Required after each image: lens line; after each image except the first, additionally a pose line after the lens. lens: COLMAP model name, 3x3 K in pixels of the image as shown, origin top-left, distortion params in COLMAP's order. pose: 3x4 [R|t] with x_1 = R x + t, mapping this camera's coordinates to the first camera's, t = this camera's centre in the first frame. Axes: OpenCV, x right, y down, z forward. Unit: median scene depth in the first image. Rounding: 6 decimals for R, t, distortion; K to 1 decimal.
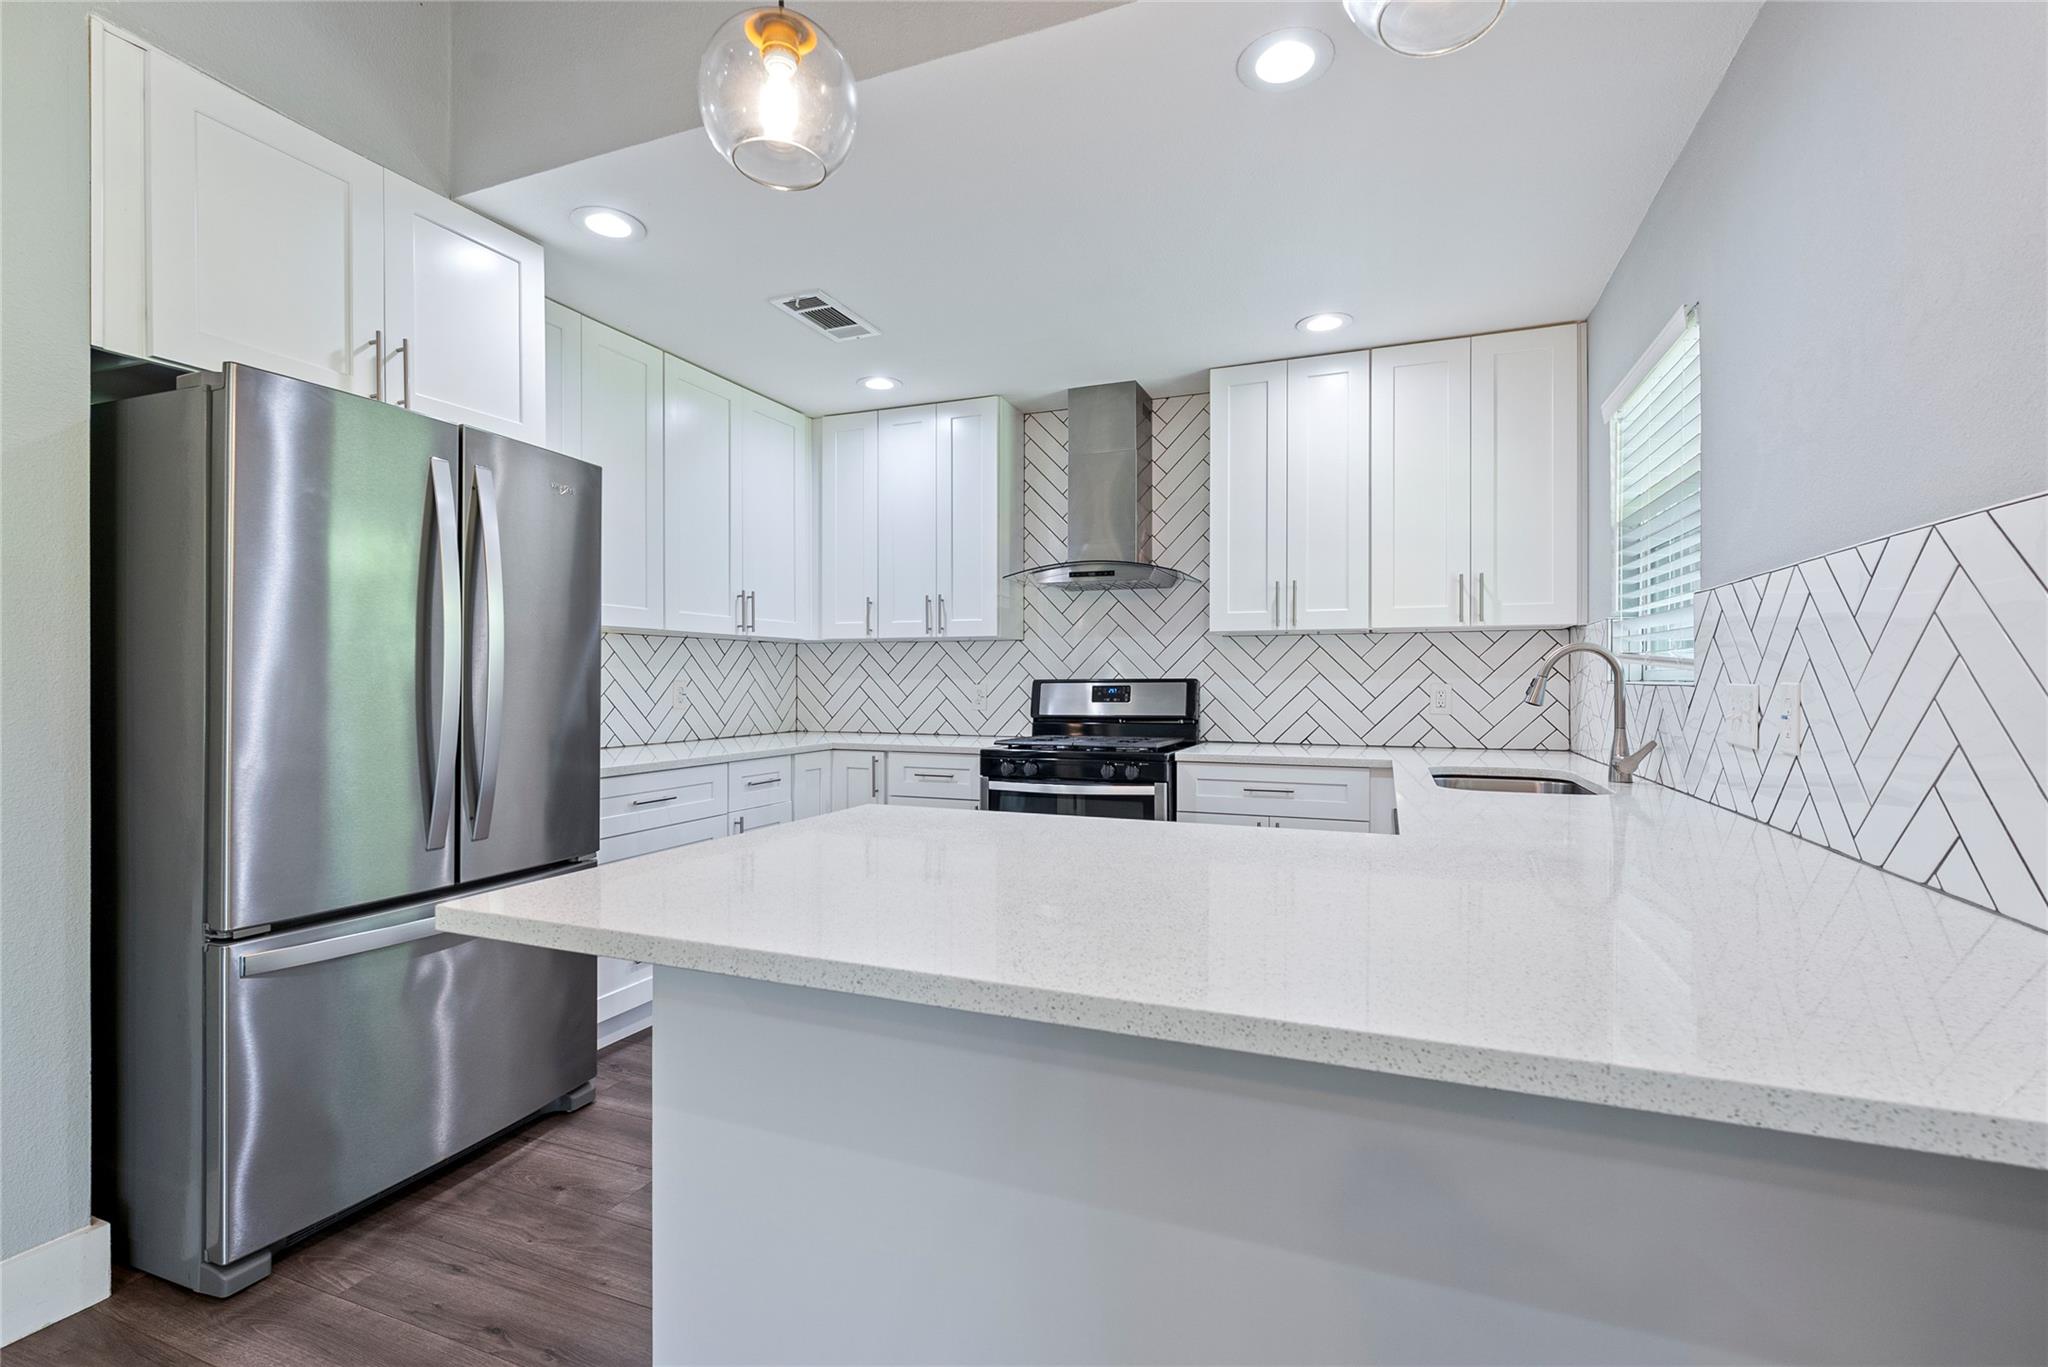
lens RADIAL K [[915.3, 0, 1027.7], [0, 915.3, 680.6], [0, 0, 1]] dist [-0.000110, -0.001015]
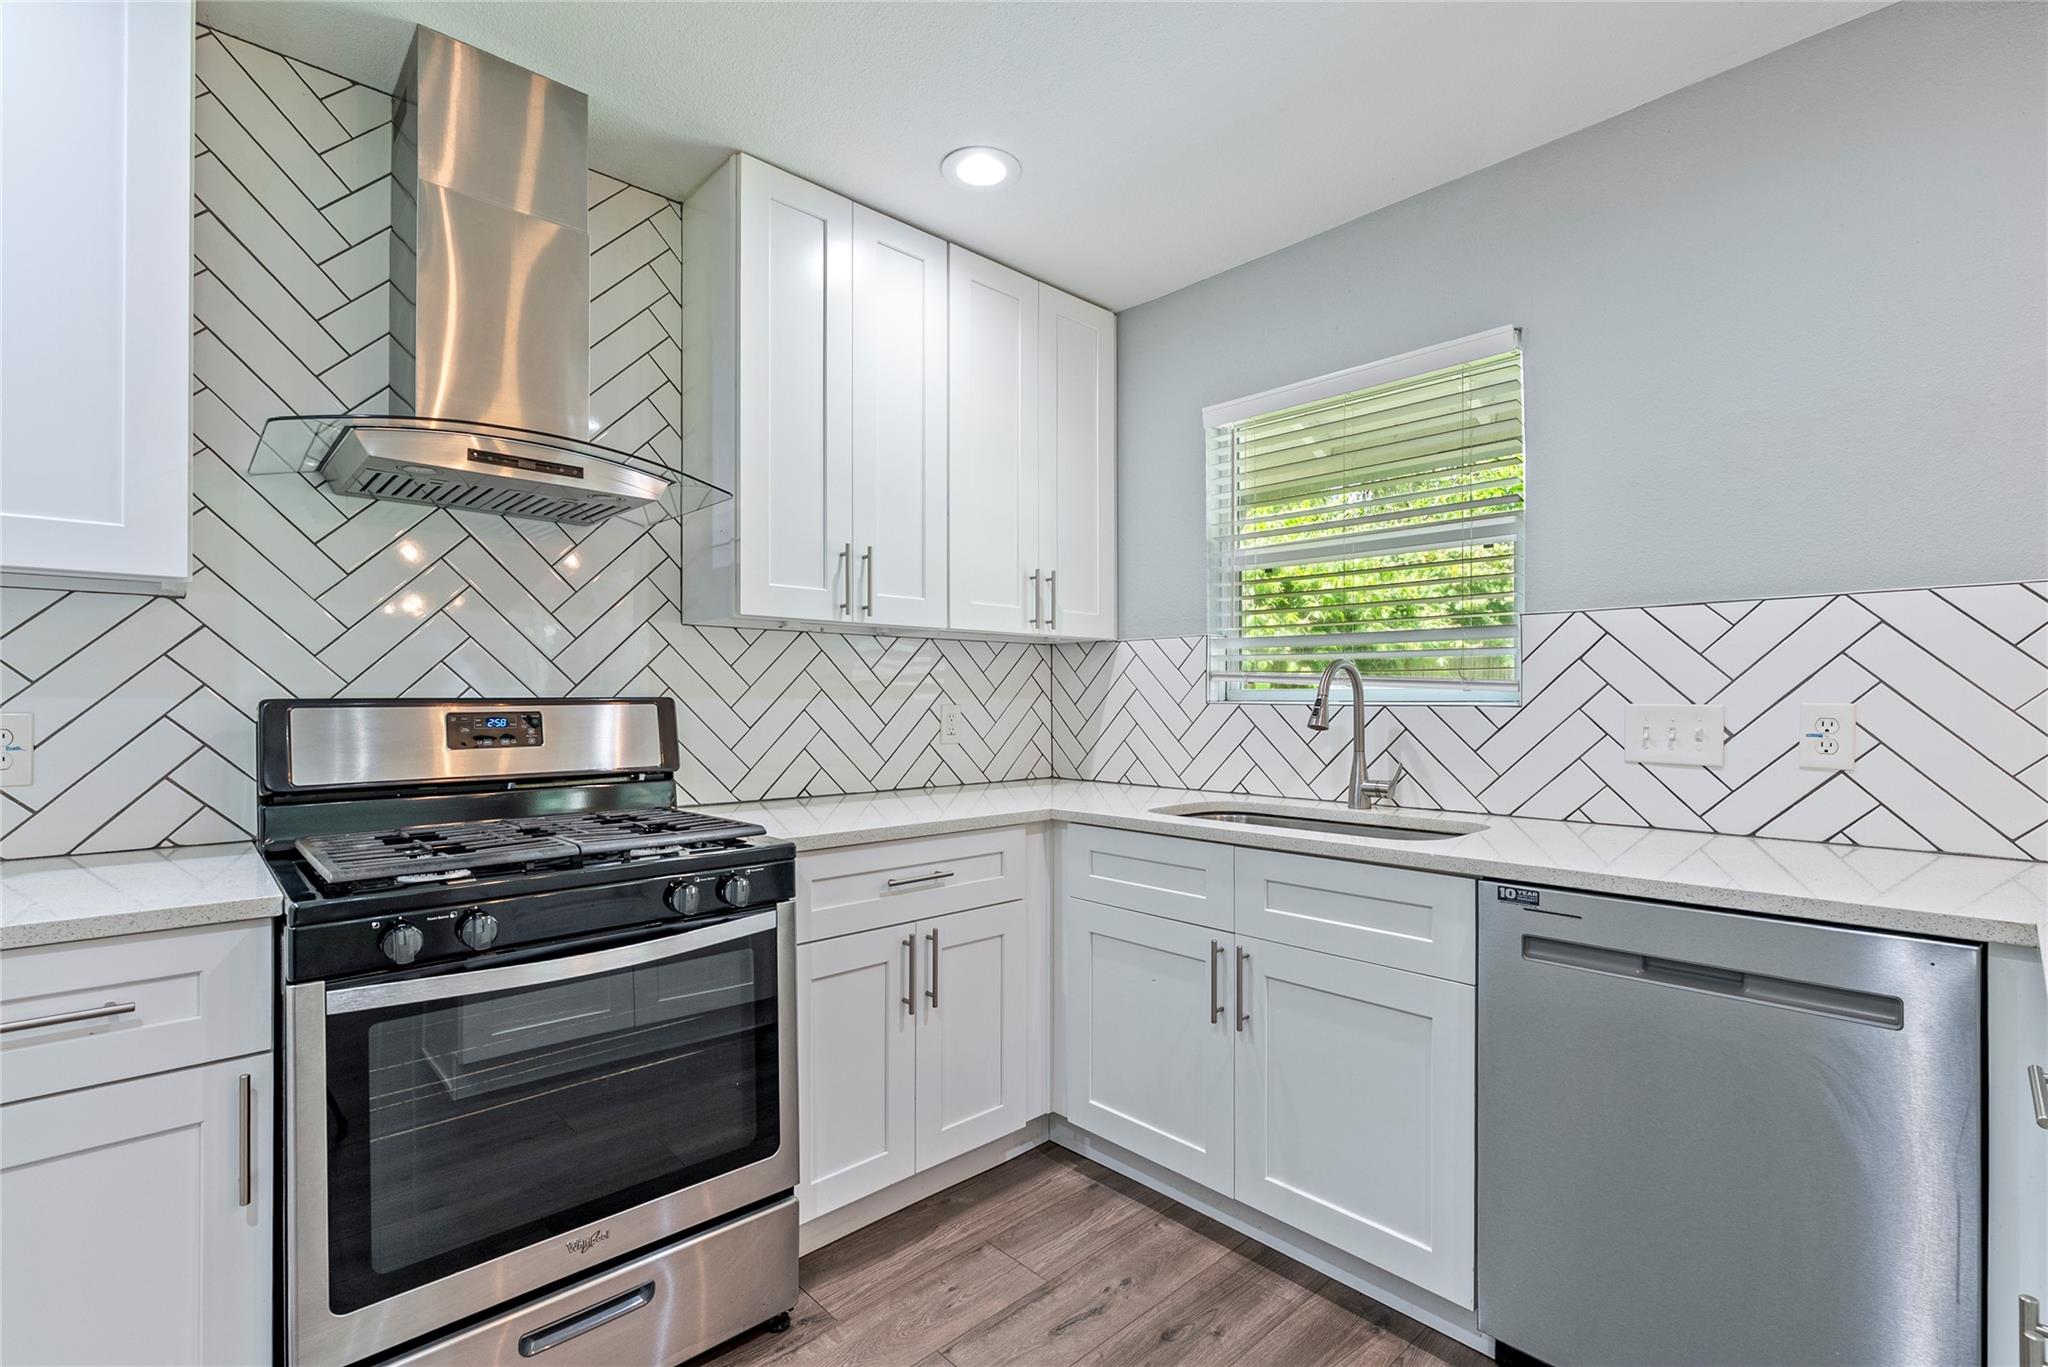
lens RADIAL K [[915.3, 0, 1024.8], [0, 915.3, 697.4], [0, 0, 1]] dist [-0.000110, -0.001015]
pose [[0.432485, 0.002779, 0.901637, -0.228932], [0.000272, 0.999995, -0.003213, -0.000459], [-0.901641, 0.001635, 0.432482, 0.583563]]
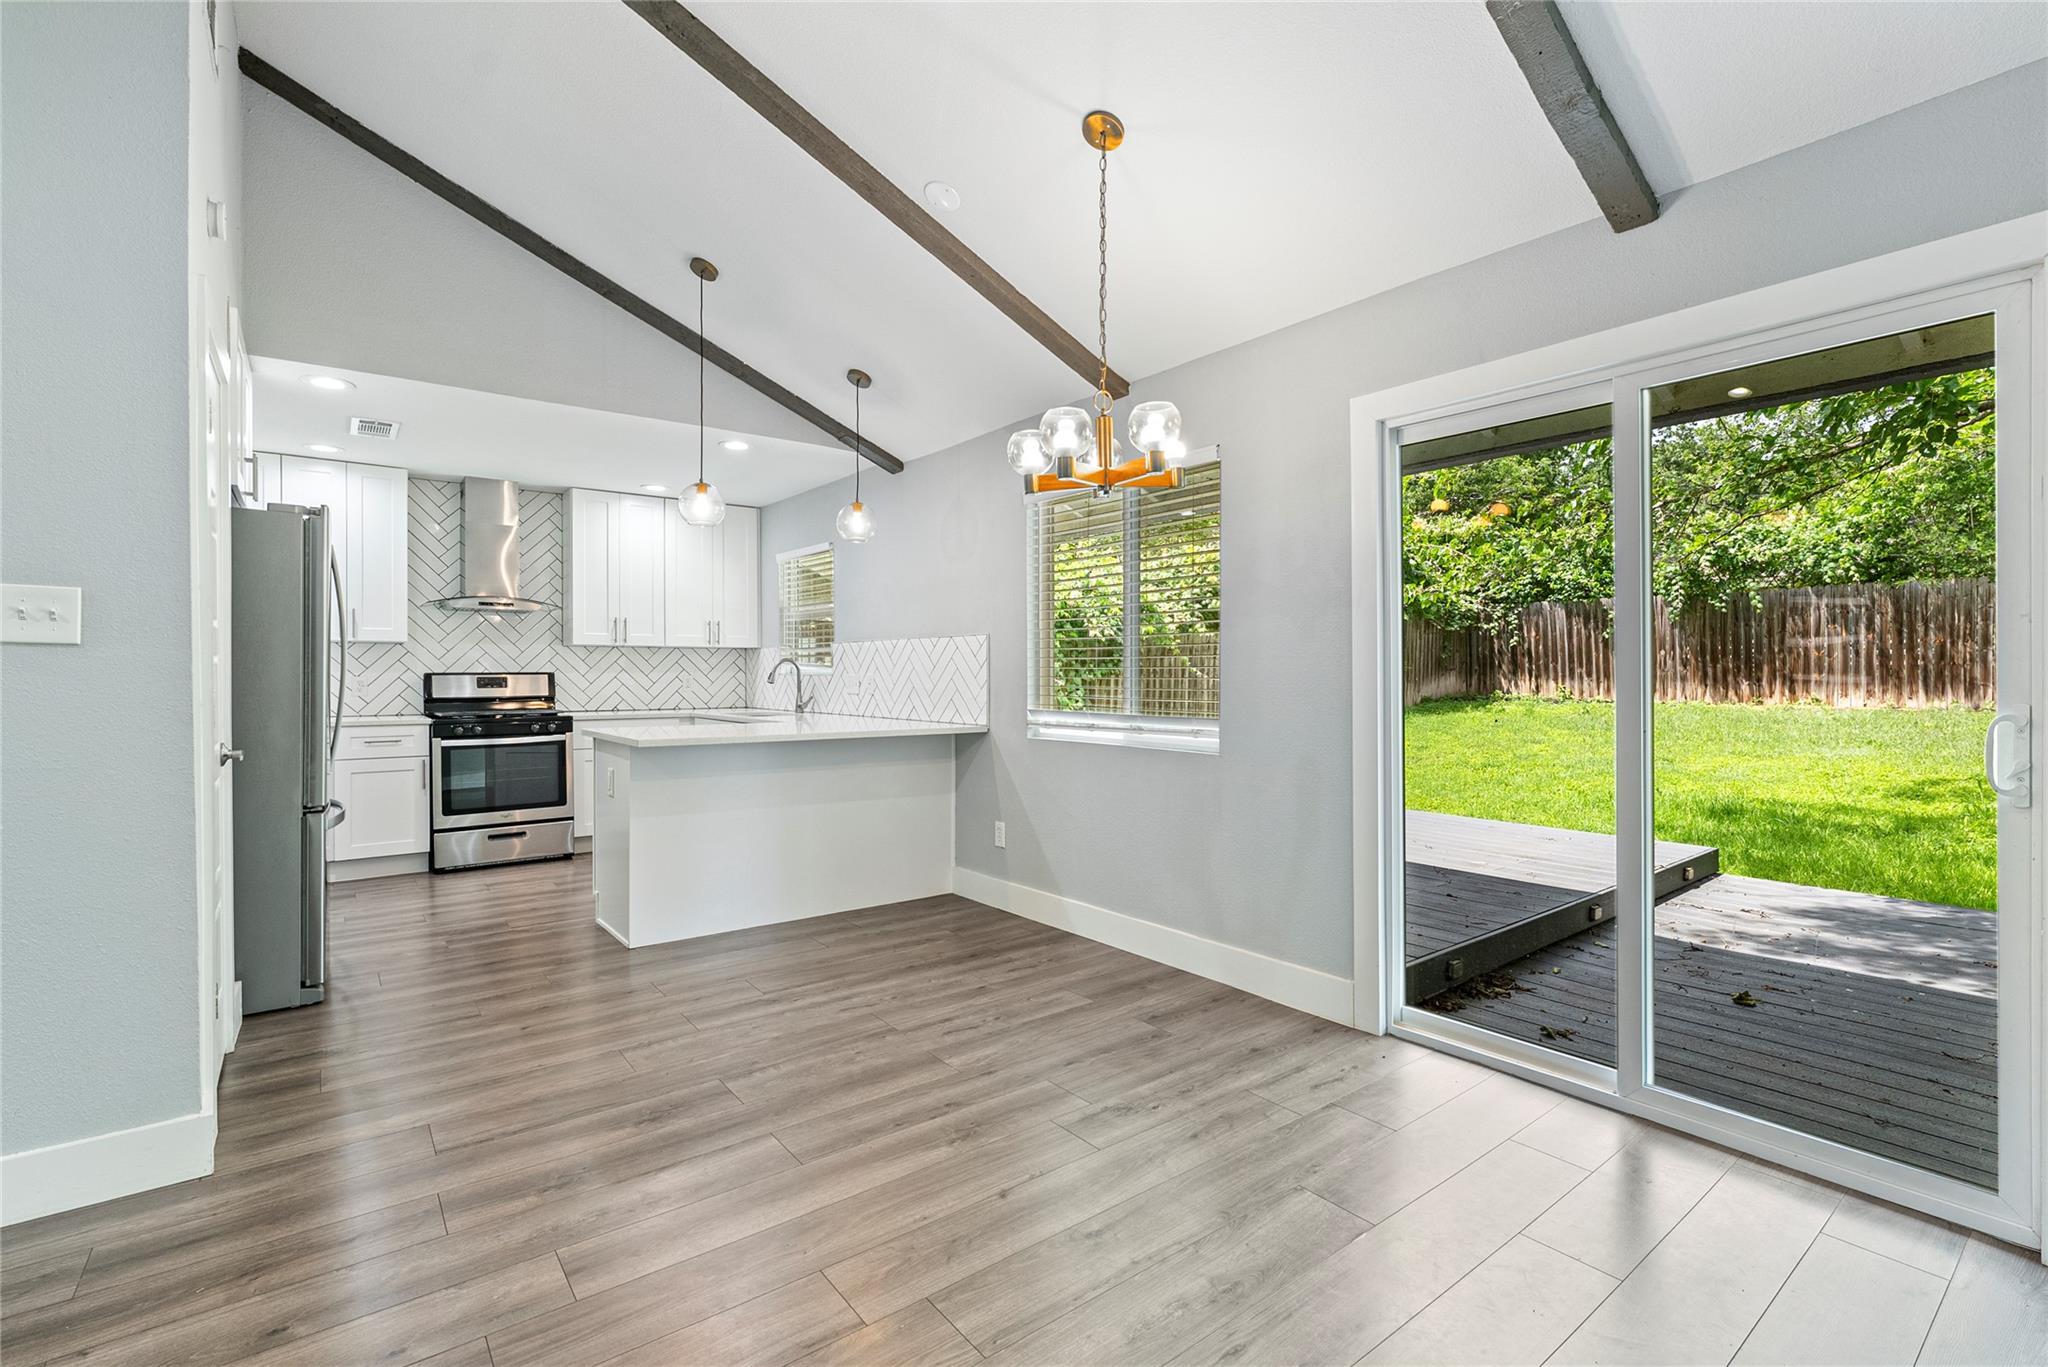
lens RADIAL K [[915.3, 0, 1026.3], [0, 915.3, 677.7], [0, 0, 1]] dist [-0.000110, -0.001015]
pose [[0.514031, -0.004061, 0.857762, -0.794747], [0.001269, 0.999991, 0.003974, 0.001922], [-0.857771, -0.000955, 0.514031, -0.562442]]
